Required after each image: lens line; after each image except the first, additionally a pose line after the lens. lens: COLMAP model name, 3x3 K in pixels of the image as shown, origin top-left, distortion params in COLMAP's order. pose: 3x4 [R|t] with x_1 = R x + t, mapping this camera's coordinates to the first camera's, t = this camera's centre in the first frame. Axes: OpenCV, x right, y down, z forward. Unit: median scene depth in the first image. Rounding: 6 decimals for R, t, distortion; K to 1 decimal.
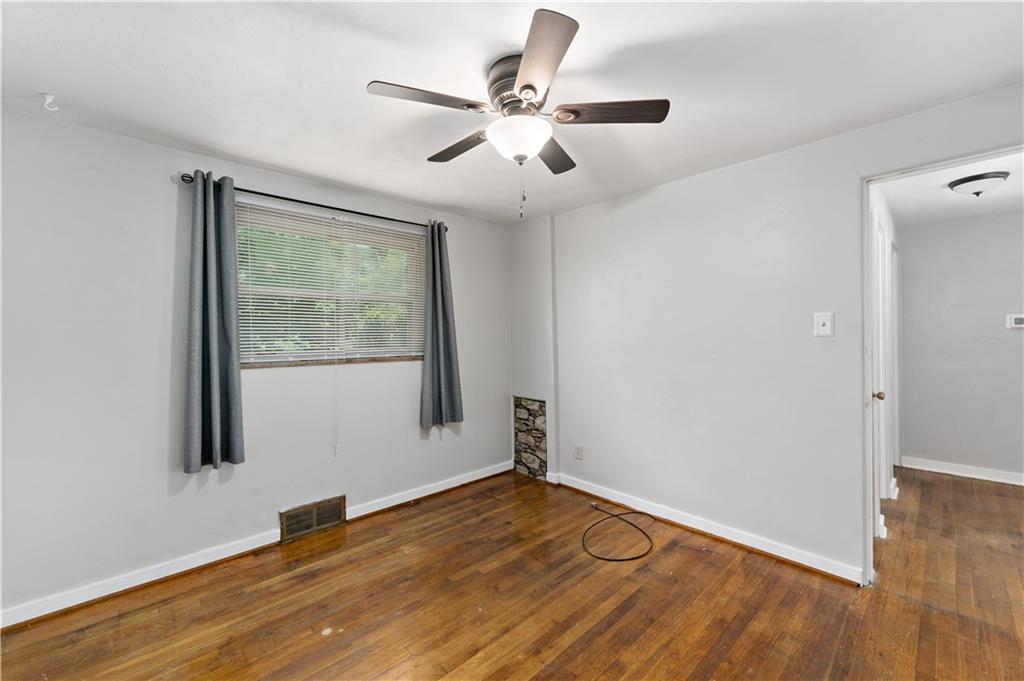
lens RADIAL K [[410.0, 0, 514.8], [0, 410.0, 337.8], [0, 0, 1]] dist [0.002037, 0.000087]
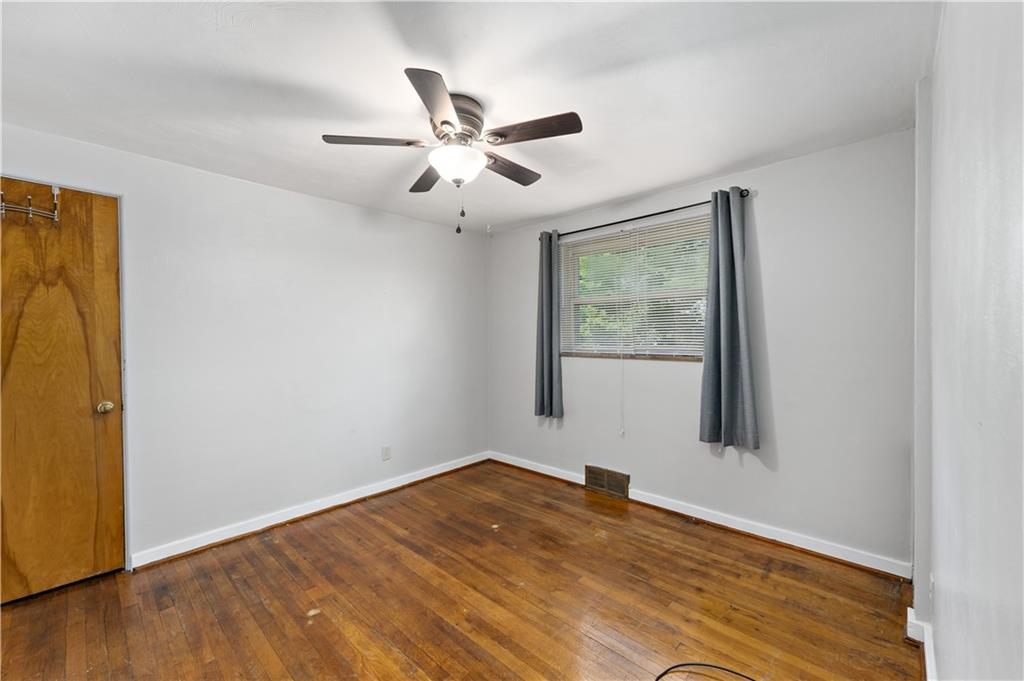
lens RADIAL K [[410.0, 0, 514.8], [0, 410.0, 342.6], [0, 0, 1]] dist [0.002037, 0.000087]
pose [[0.054268, 0.022979, -0.998262, 0.695852], [0.008860, 0.999685, 0.023493, -0.009590], [0.998487, -0.010120, 0.054047, 0.643811]]
